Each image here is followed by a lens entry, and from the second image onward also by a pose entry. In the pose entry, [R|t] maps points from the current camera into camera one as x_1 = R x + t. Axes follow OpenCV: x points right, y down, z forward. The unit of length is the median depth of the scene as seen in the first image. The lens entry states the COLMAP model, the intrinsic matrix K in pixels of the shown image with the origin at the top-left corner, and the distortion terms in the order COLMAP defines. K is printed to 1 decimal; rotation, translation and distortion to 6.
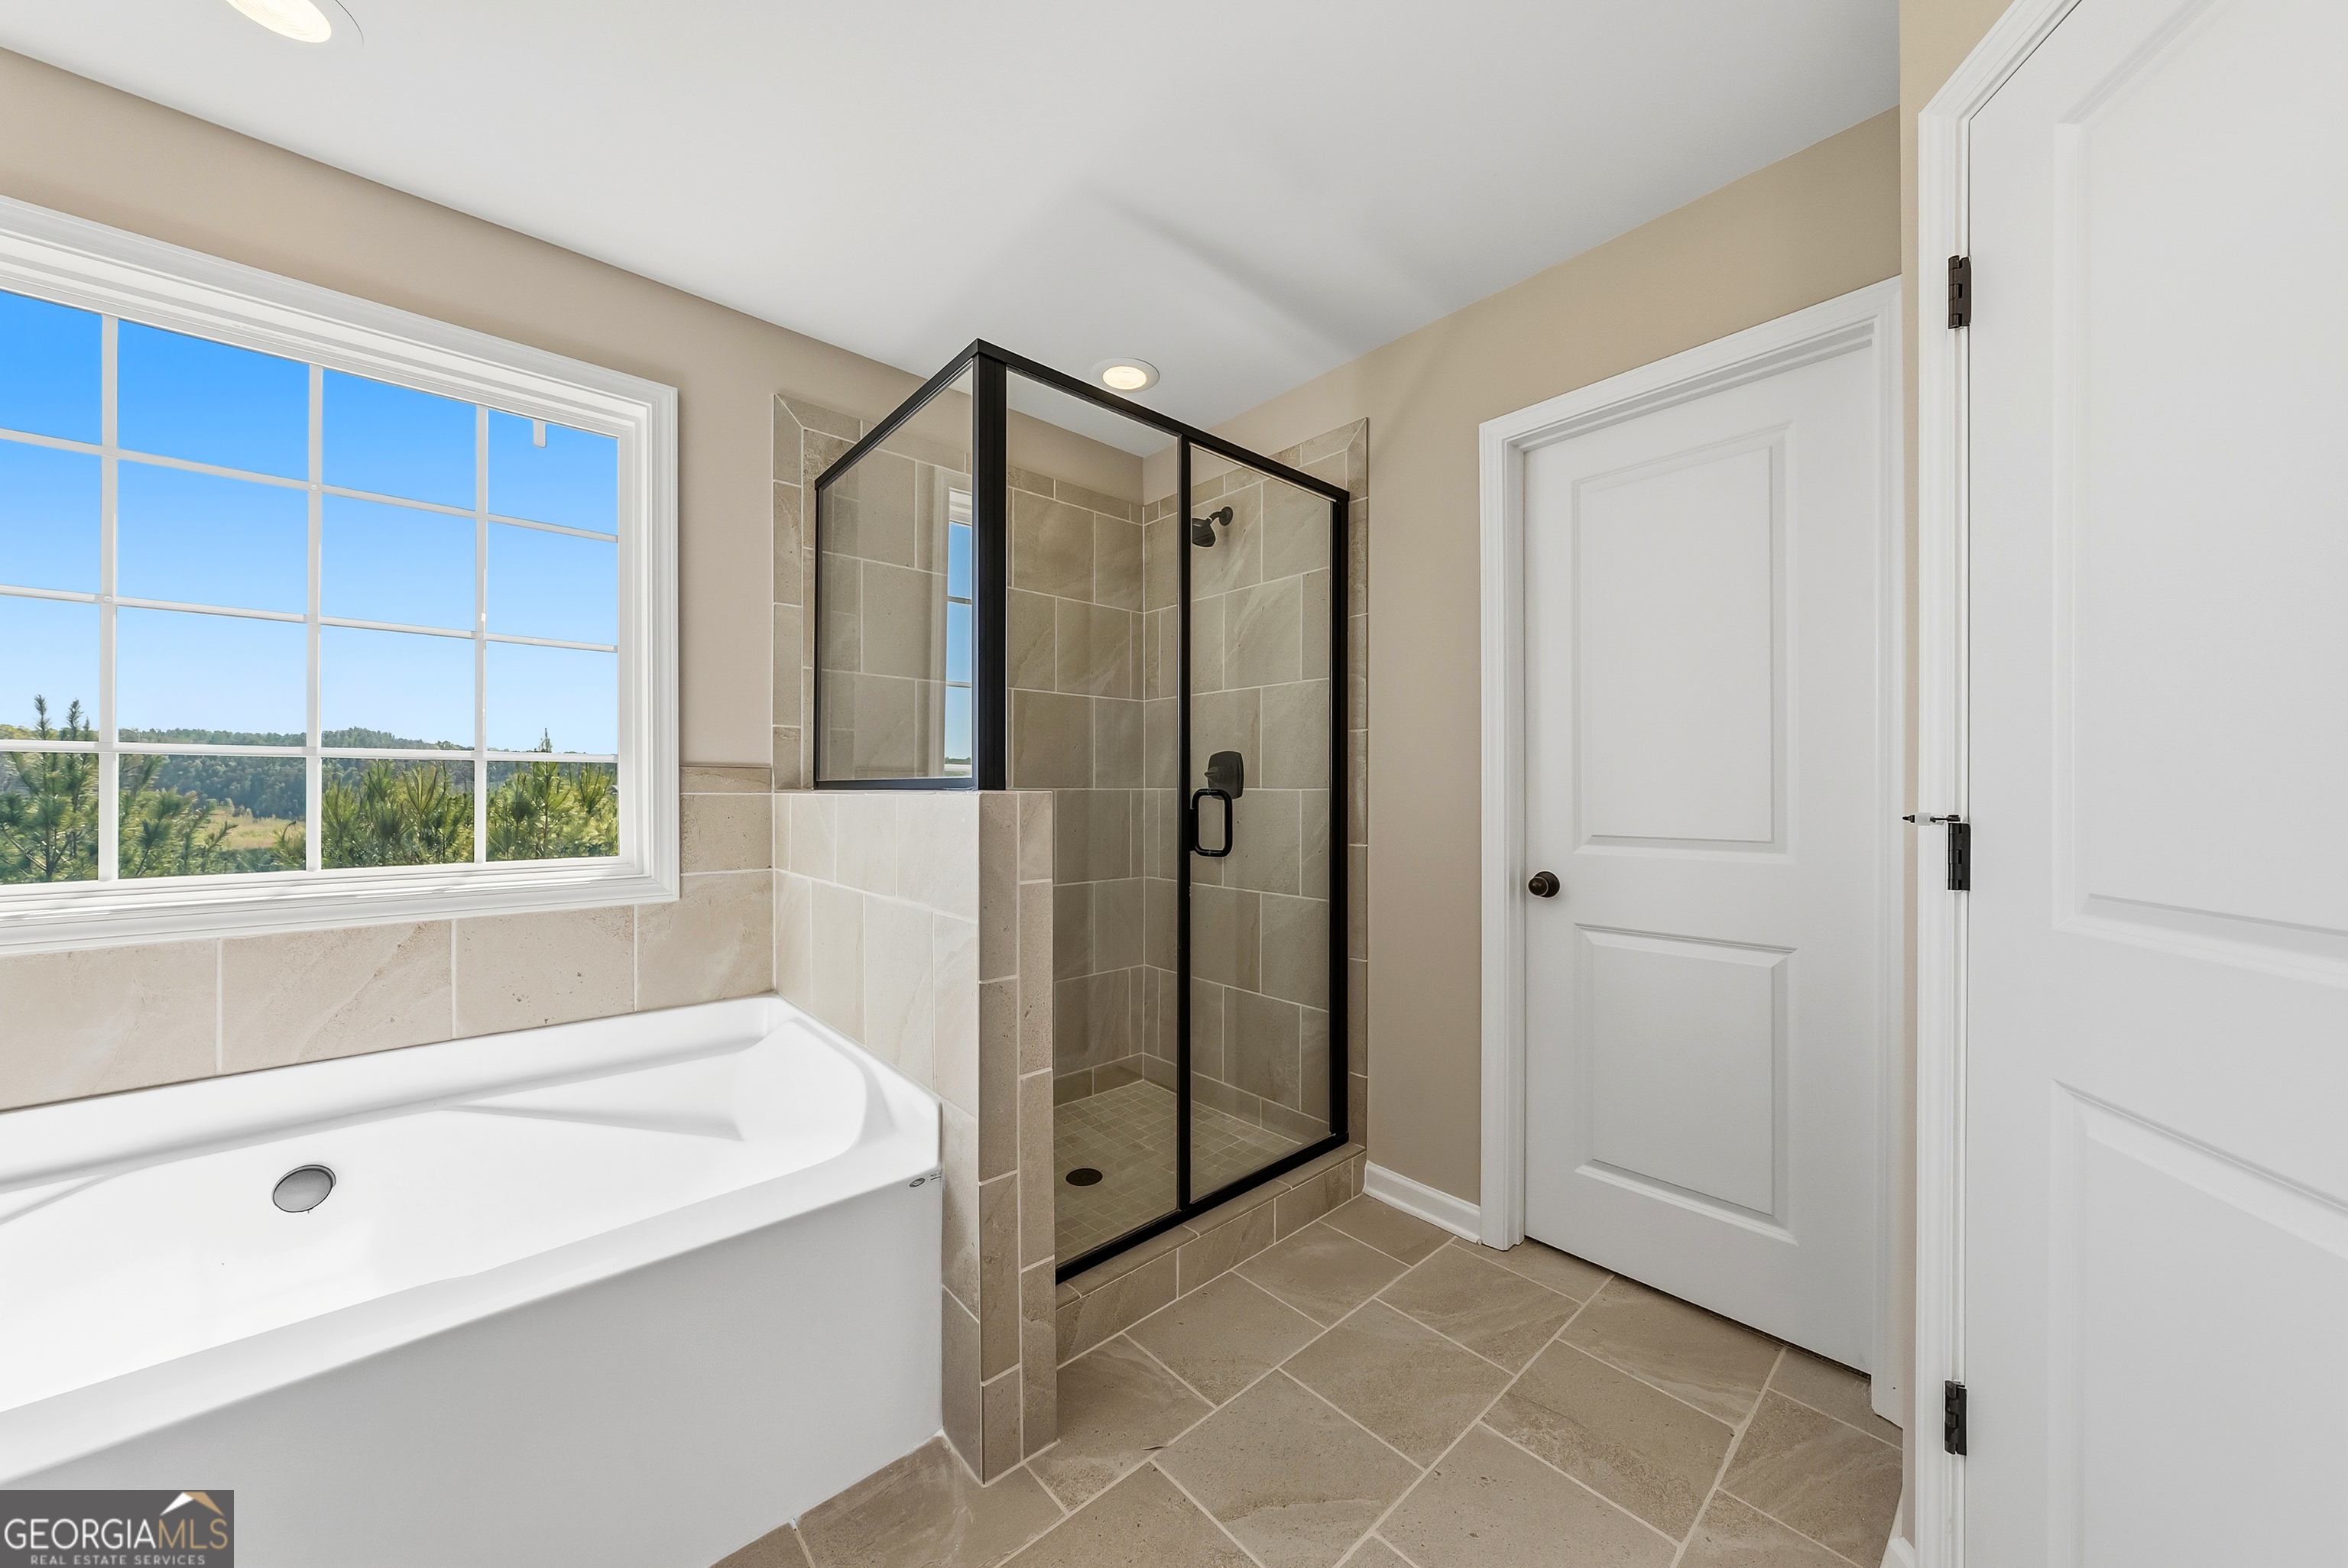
lens RADIAL K [[803.5, 0, 1169.8], [0, 803.5, 789.9], [0, 0, 1]] dist [-0.003914, 0.000668]
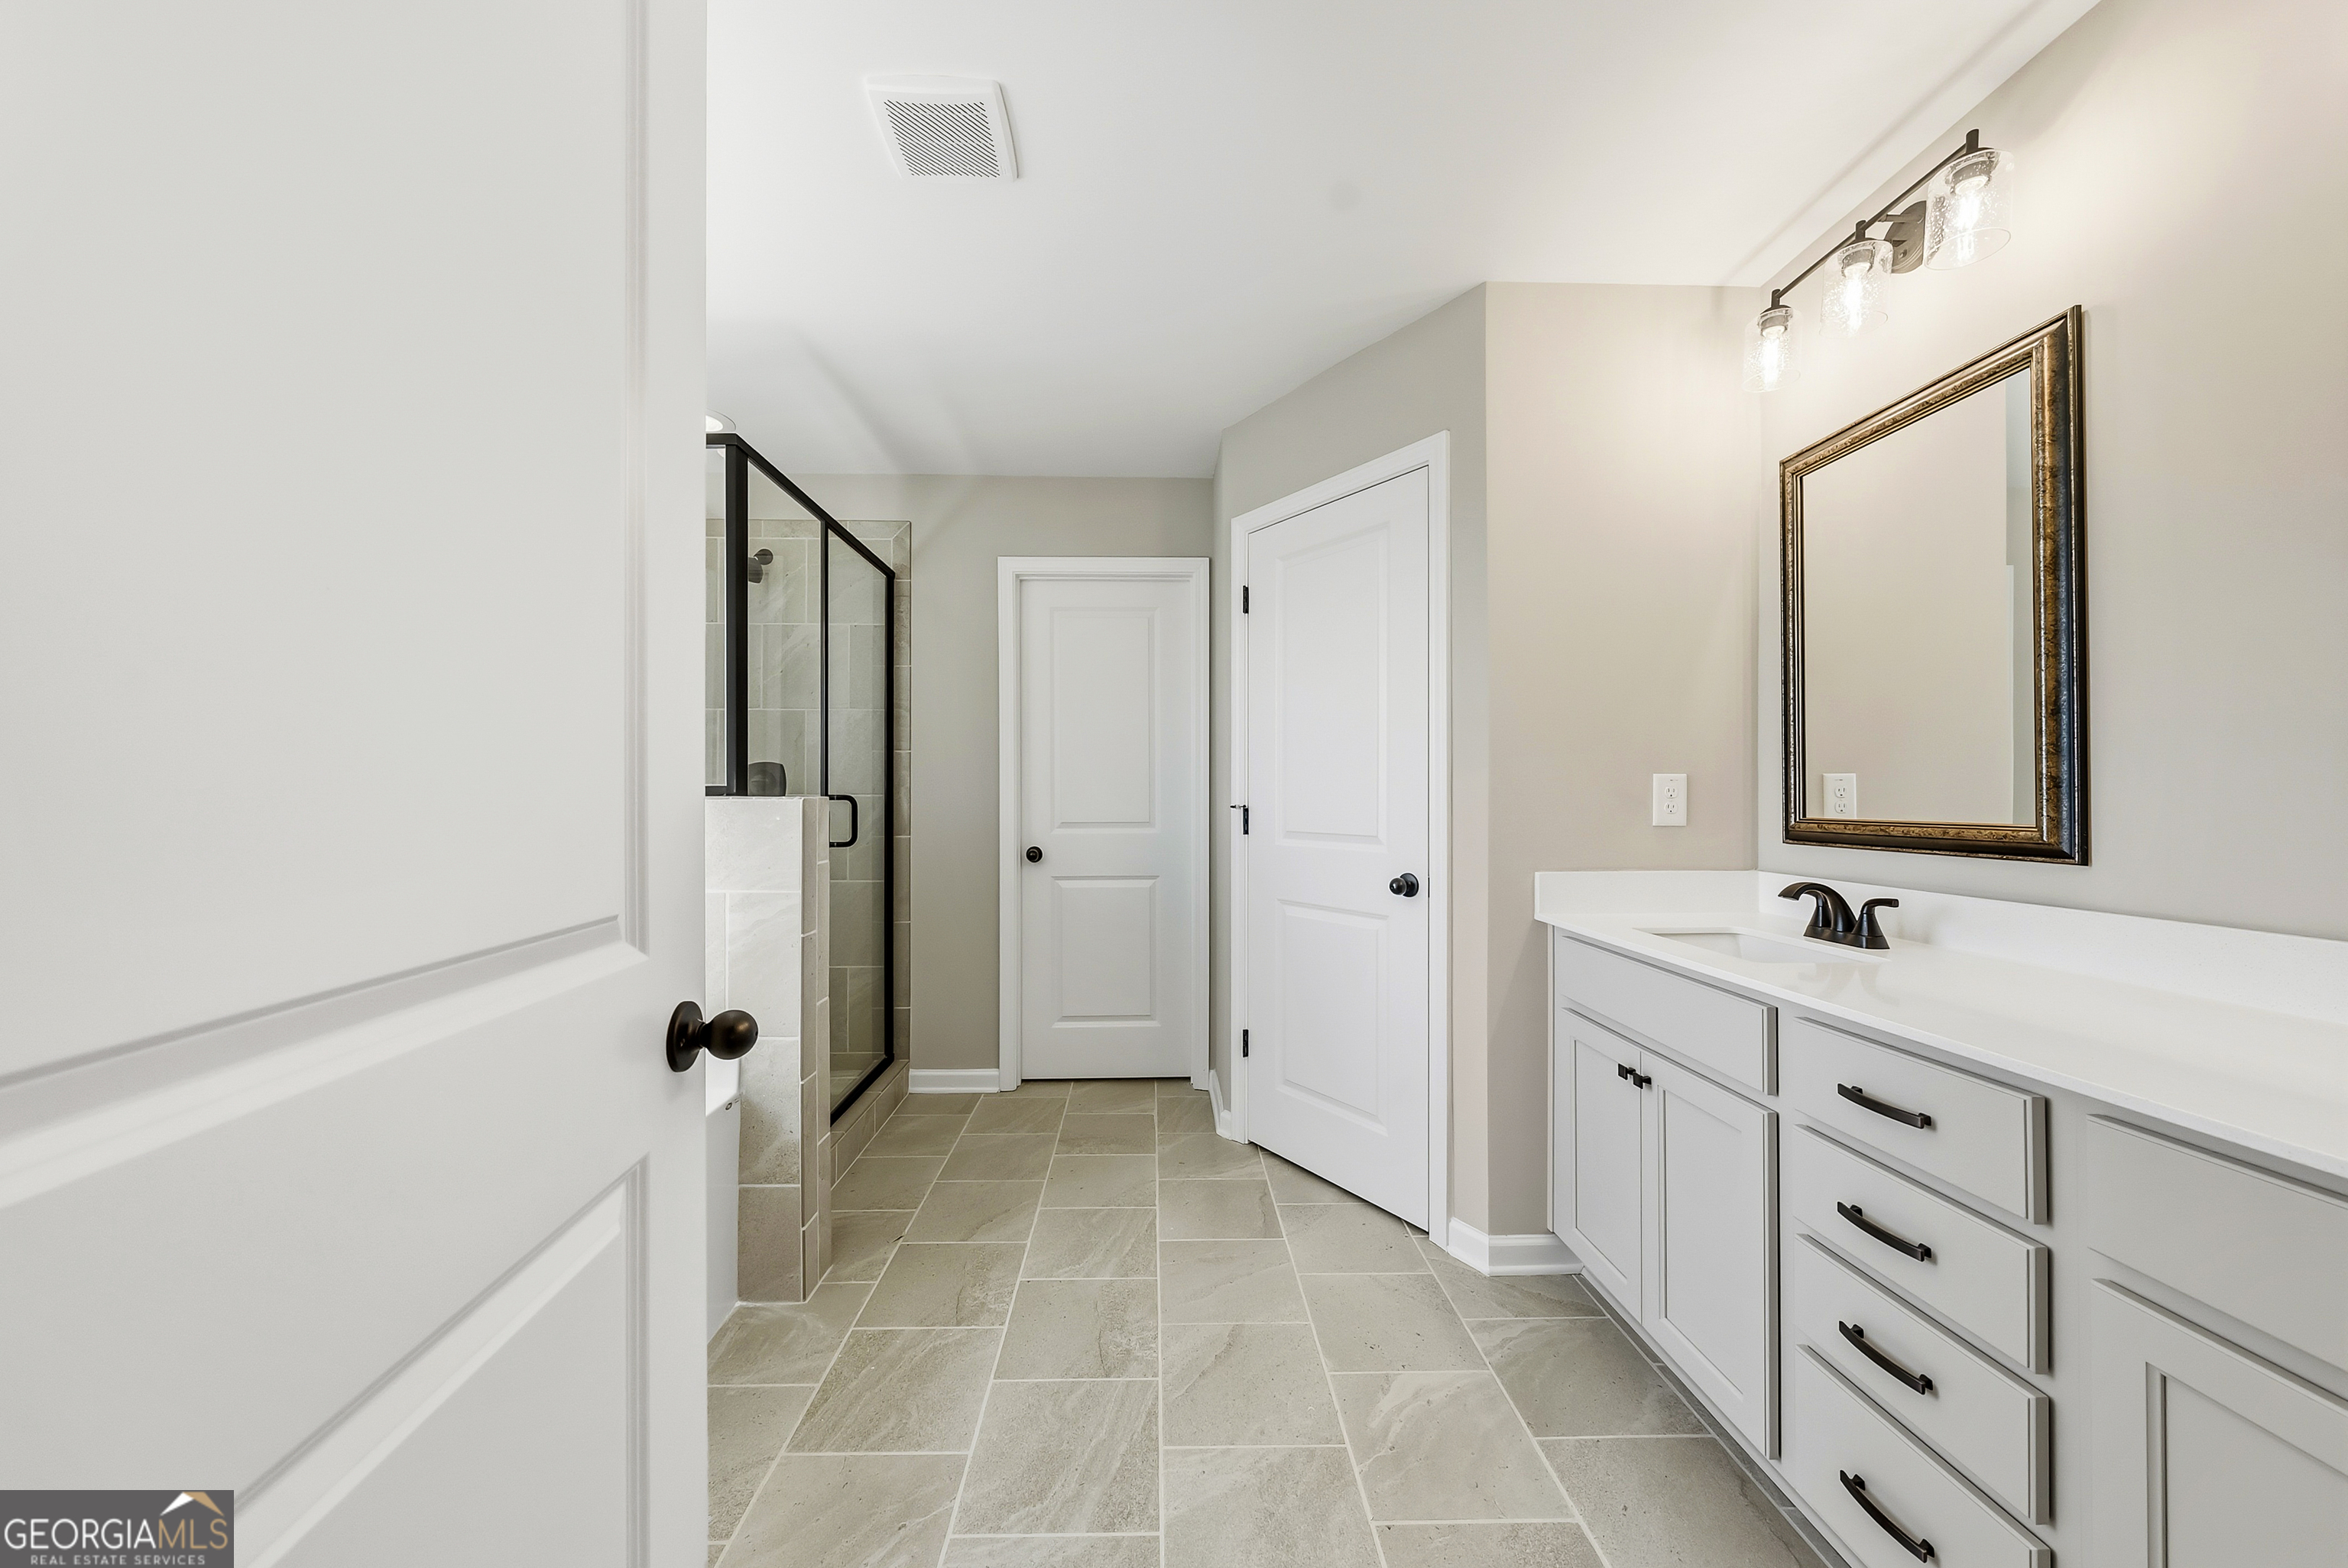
lens RADIAL K [[803.5, 0, 1171.4], [0, 803.5, 787.2], [0, 0, 1]] dist [-0.003914, 0.000668]
pose [[0.647531, 0.005872, 0.762017, -0.592129], [0.001893, 0.999955, -0.009313, -0.000477], [-0.762037, 0.007473, 0.647490, -0.253066]]
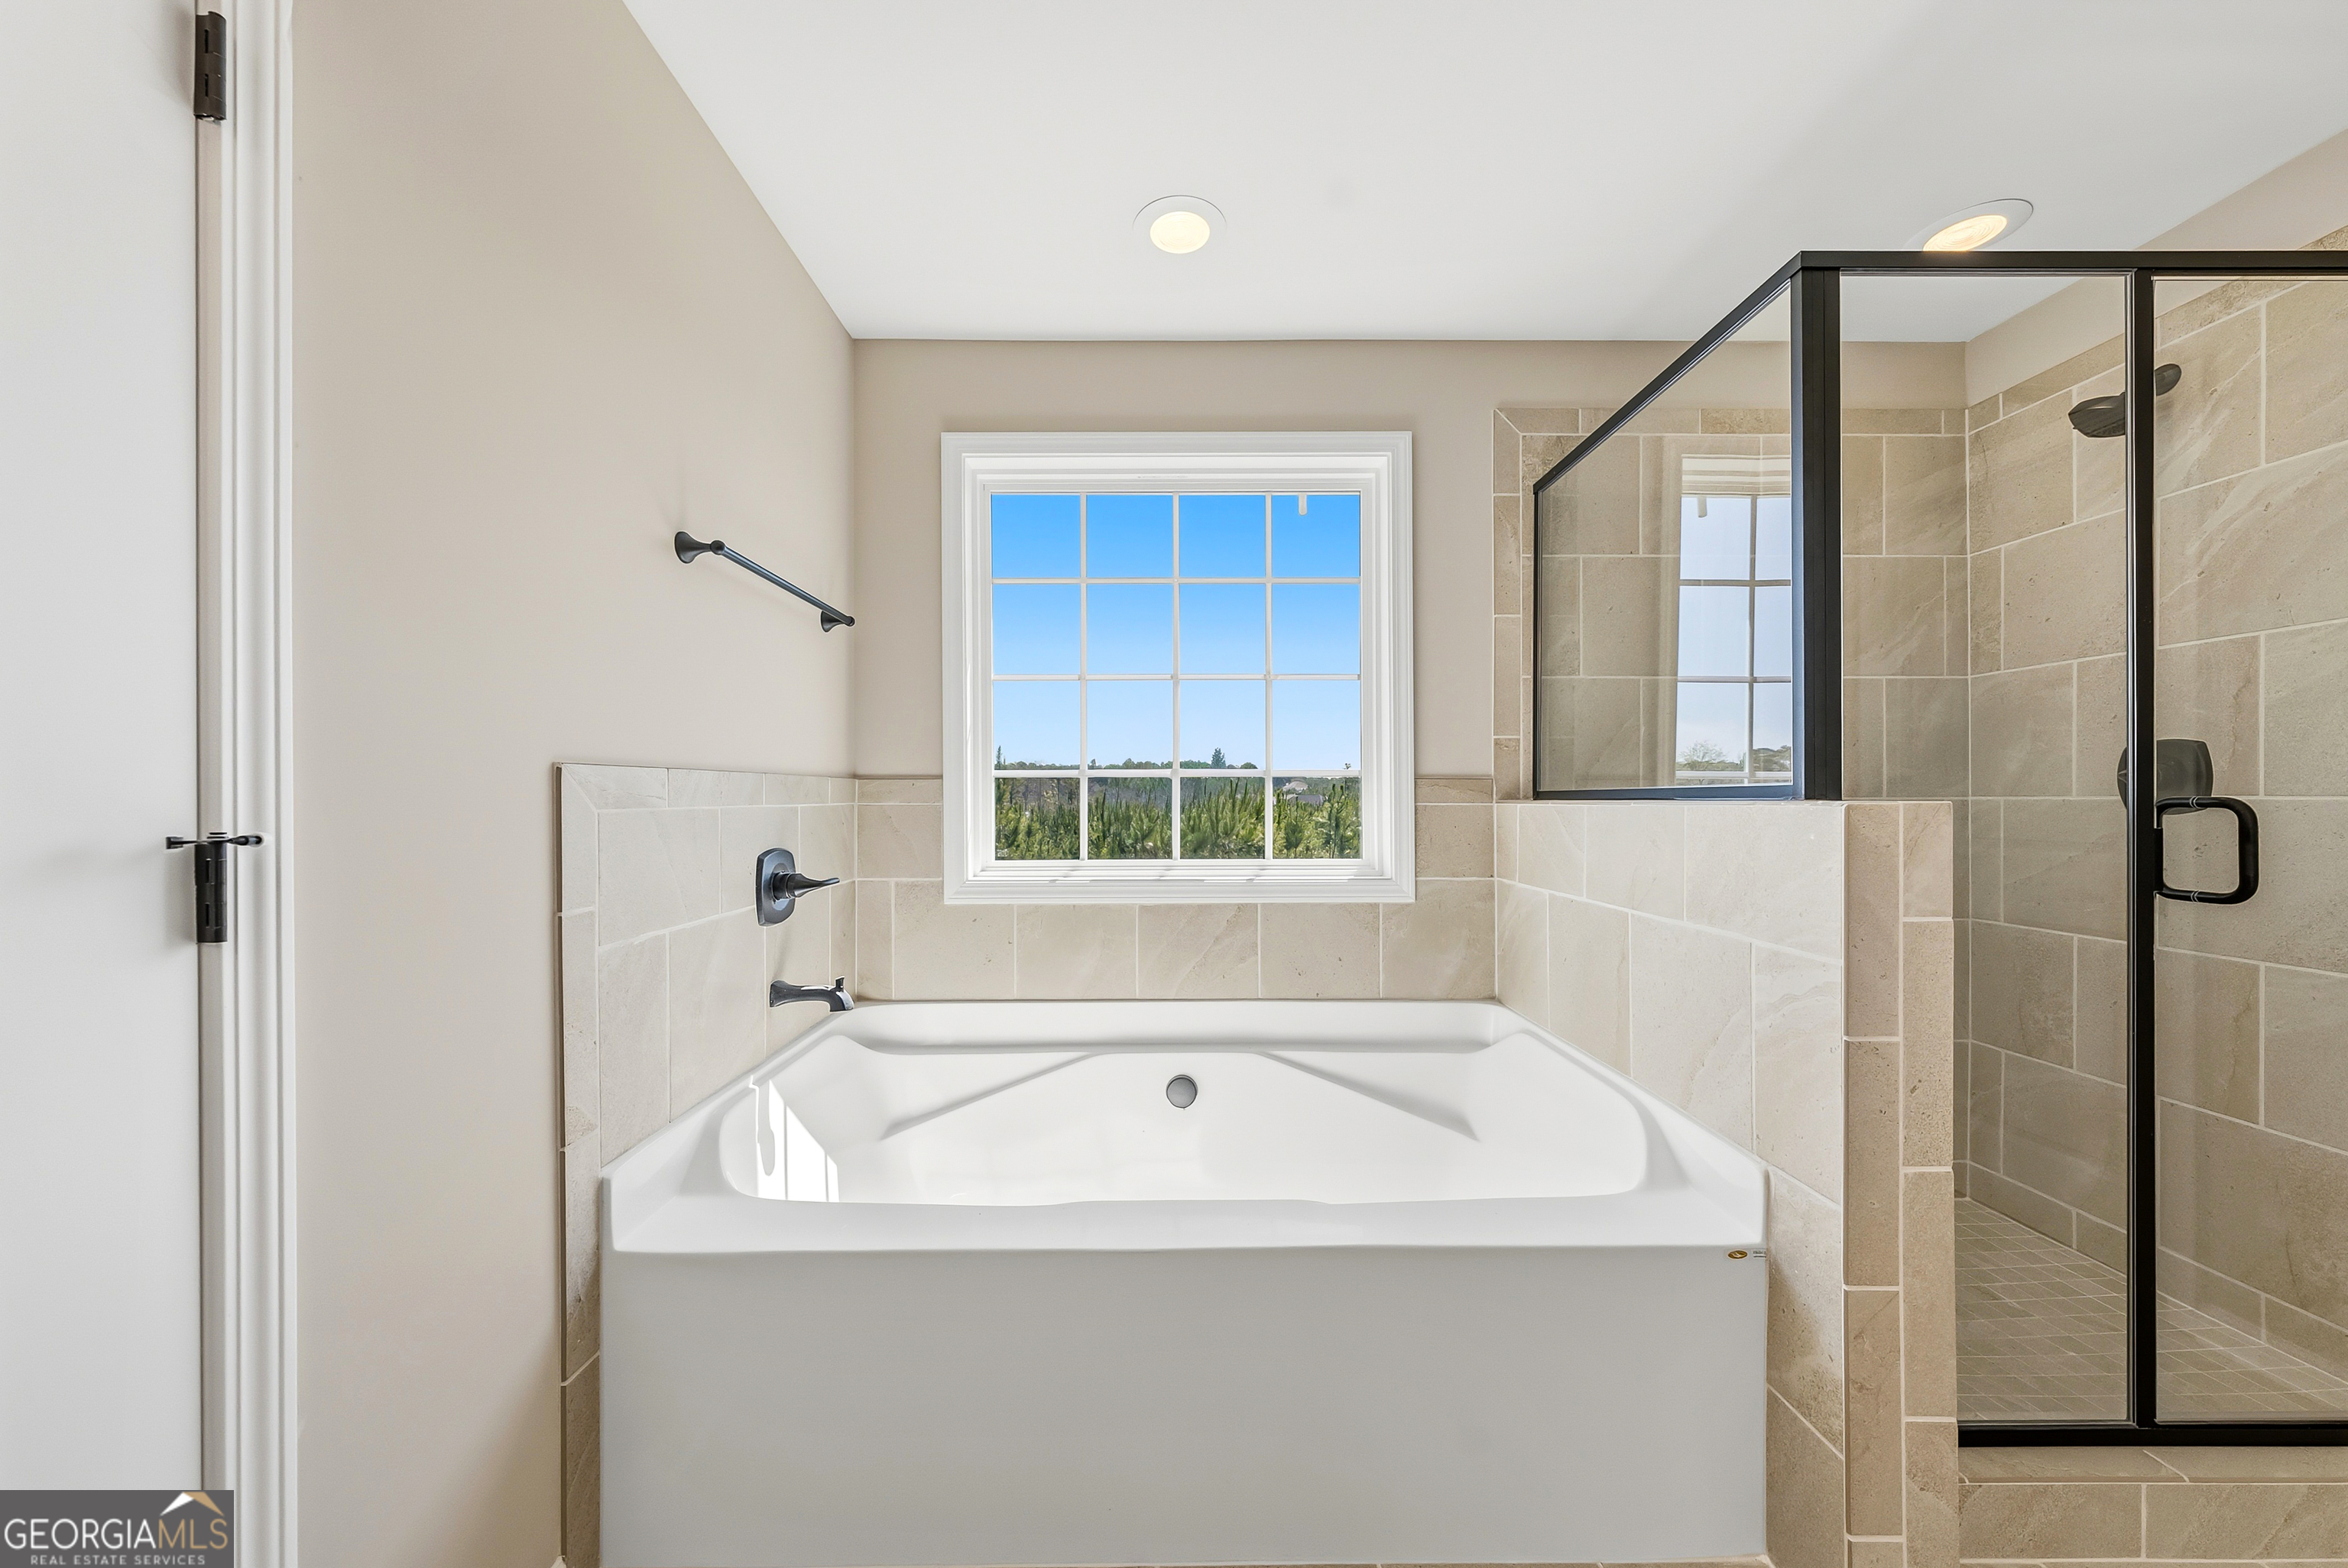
lens RADIAL K [[803.5, 0, 1156.7], [0, 803.5, 801.2], [0, 0, 1]] dist [-0.003914, 0.000668]
pose [[0.743392, -0.001473, -0.668854, -0.143794], [0.002146, 0.999998, 0.000183, -0.000220], [0.668852, -0.001571, 0.743394, -0.042088]]
